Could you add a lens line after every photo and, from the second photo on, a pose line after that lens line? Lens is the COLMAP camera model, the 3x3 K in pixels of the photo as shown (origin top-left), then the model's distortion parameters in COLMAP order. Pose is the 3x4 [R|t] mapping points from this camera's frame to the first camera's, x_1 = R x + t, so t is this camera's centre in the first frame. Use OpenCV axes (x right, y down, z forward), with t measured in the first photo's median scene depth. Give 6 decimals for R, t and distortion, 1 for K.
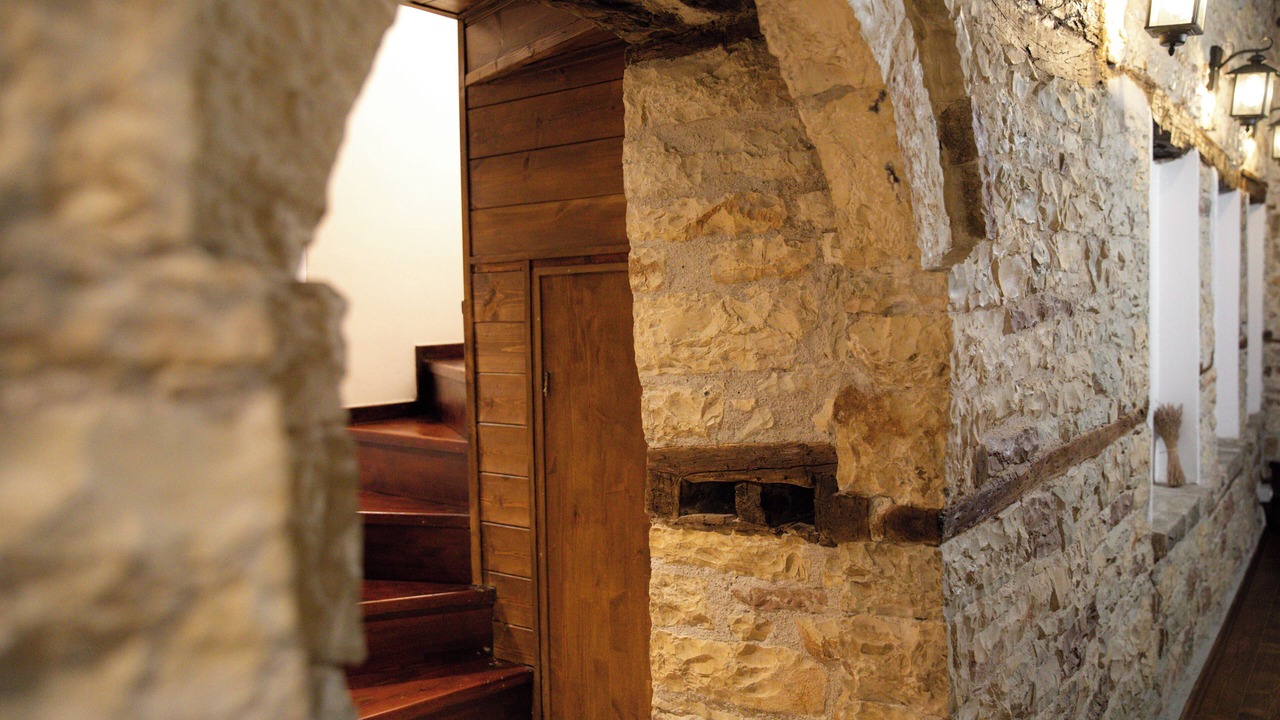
lens RADIAL K [[982.7, 0, 640.0], [0, 982.7, 360.0], [0, 0, 1]] dist [-0.008799, -0.001123]
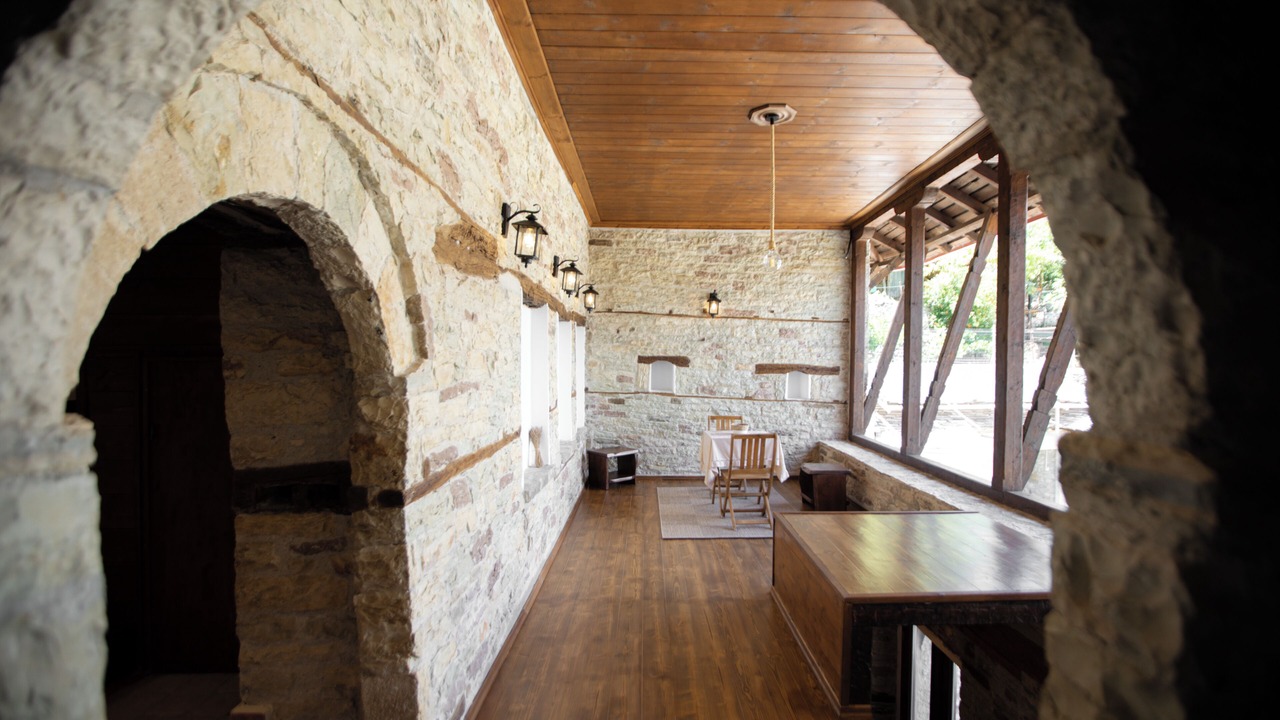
lens RADIAL K [[585.5, 0, 656.2], [0, 585.5, 373.2], [0, 0, 1]] dist [-0.058504, 0.019144]
pose [[0.789331, 0.014745, 0.613791, -0.022797], [0.011156, 0.999202, -0.038351, -0.032676], [-0.613866, 0.037119, 0.788537, -0.236742]]
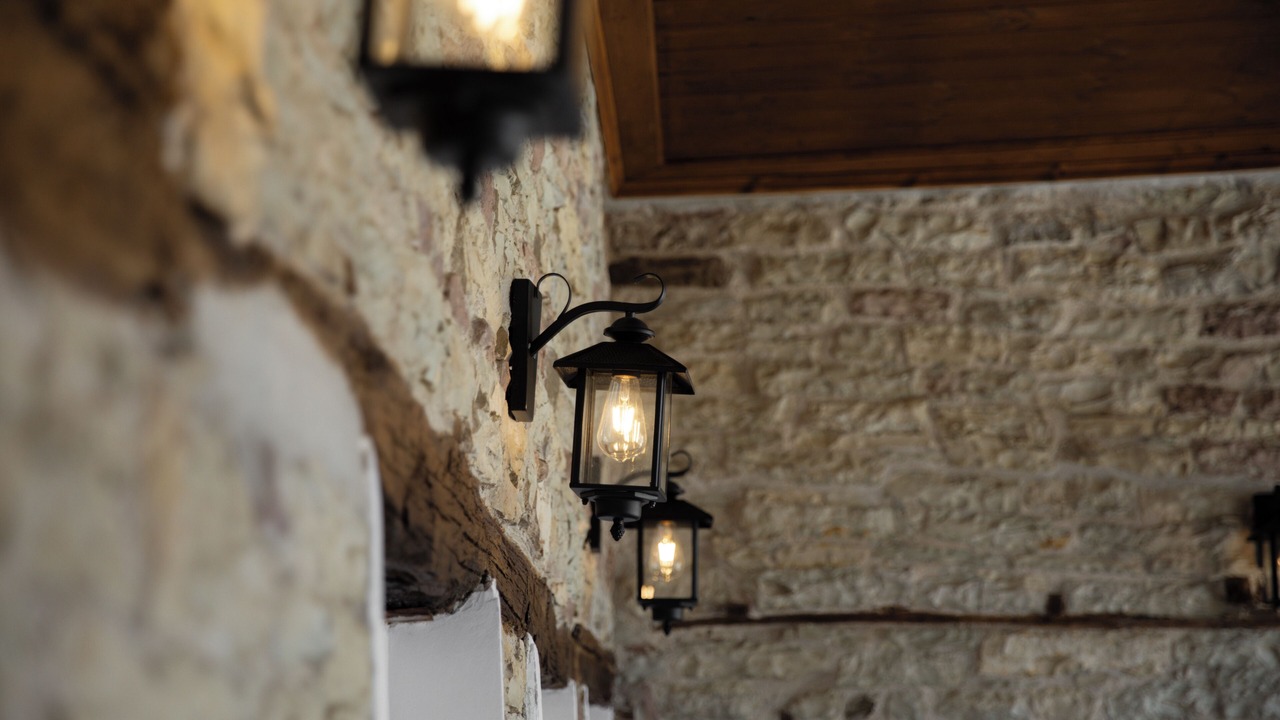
lens RADIAL K [[2239.6, 0, 640.0], [0, 2239.6, 360.0], [0, 0, 1]] dist [0.173876, 0.026776]
pose [[0.820541, 0.098500, 0.563037, 0.382472], [0.059841, 0.964823, -0.256000, -0.191304], [-0.568447, 0.243751, 0.785782, 0.765068]]
